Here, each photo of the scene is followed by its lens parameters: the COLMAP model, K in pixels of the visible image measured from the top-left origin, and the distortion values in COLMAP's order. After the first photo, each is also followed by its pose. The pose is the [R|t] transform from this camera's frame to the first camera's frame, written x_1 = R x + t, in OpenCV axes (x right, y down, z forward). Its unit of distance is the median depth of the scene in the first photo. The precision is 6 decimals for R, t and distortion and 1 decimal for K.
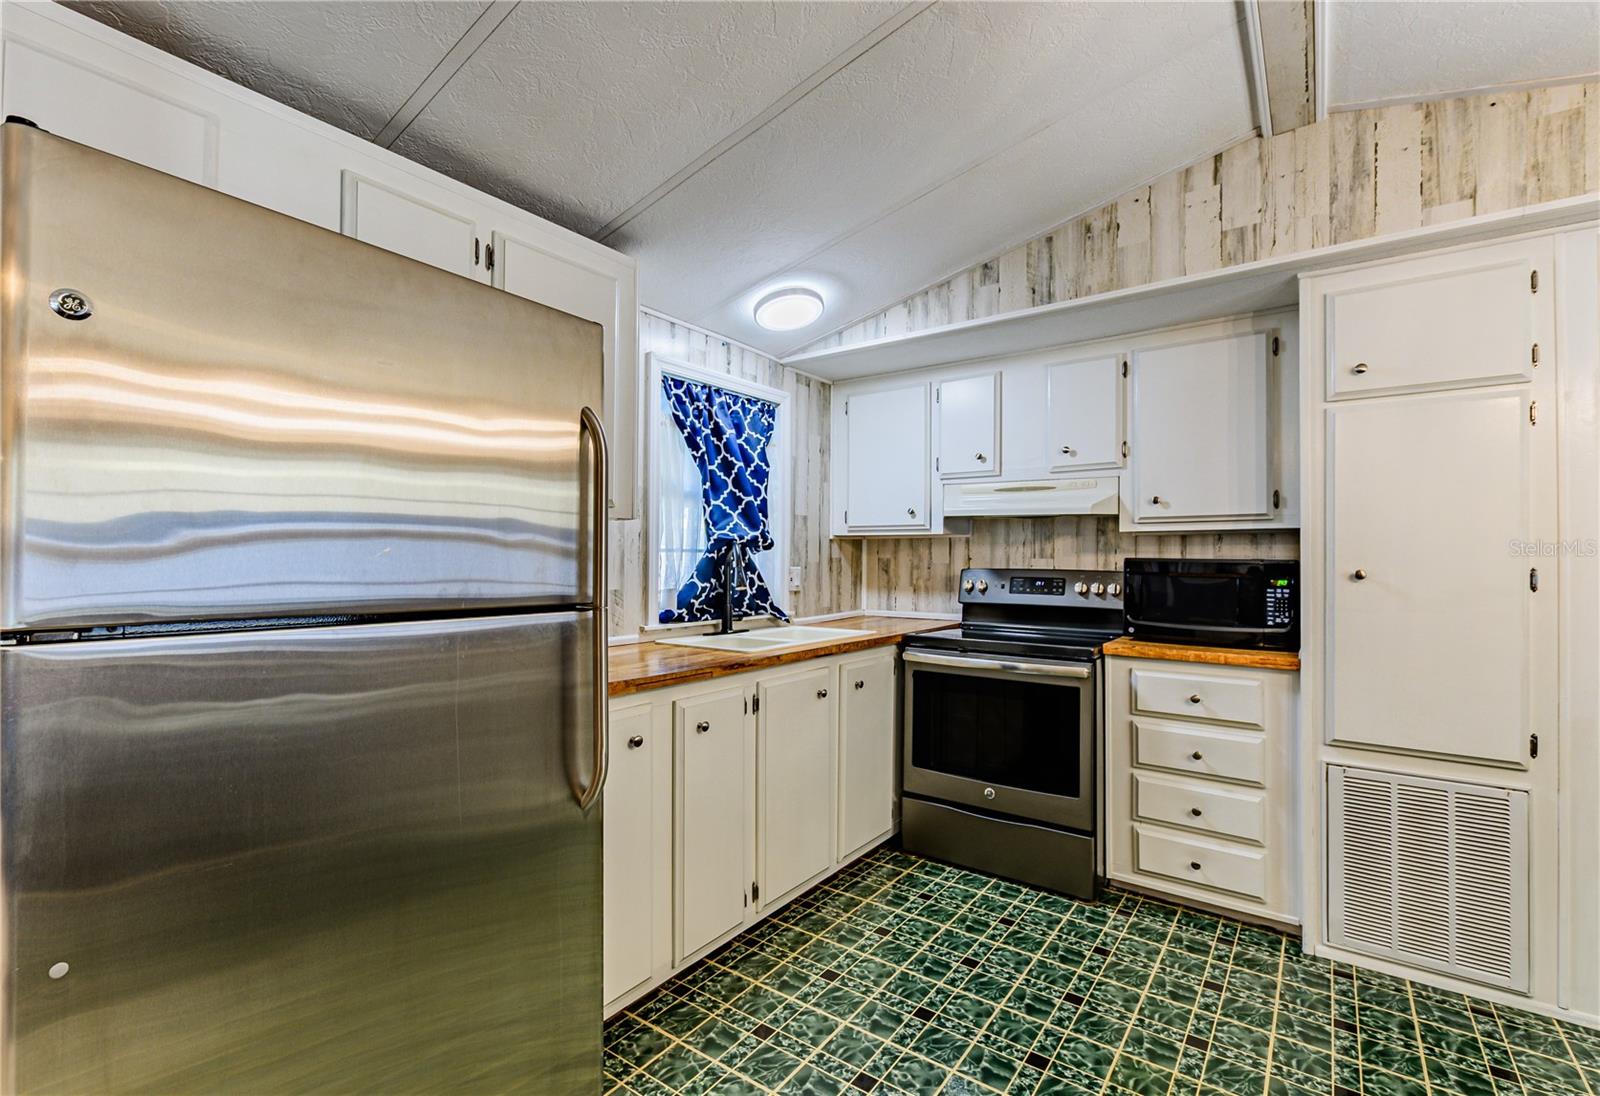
lens RADIAL K [[726.5, 0, 803.7], [0, 726.5, 547.3], [0, 0, 1]] dist [0.026452, -0.007053]
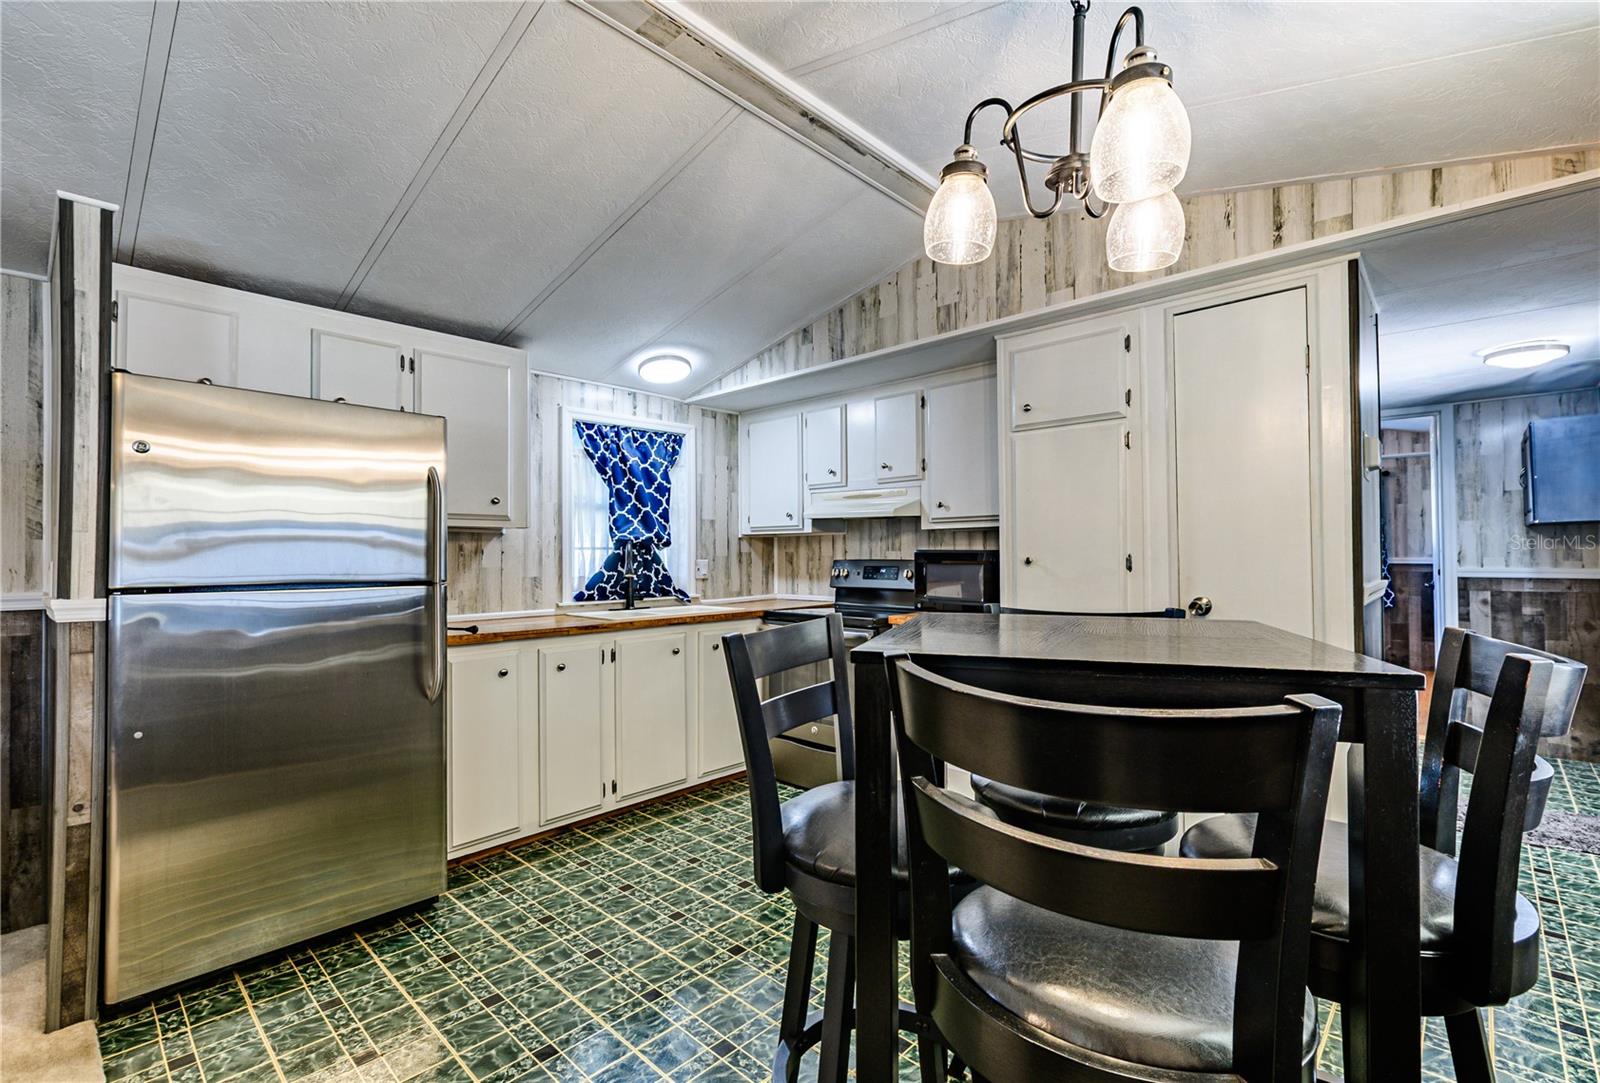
lens RADIAL K [[727.3, 0, 800.0], [0, 727.3, 541.5], [0, 0, 1]] dist [0.035880, -0.012019]
pose [[0.989228, -0.013730, -0.145741, 0.400575], [0.013642, 0.999906, -0.001607, -0.001011], [0.145749, -0.000398, 0.989322, -0.286882]]
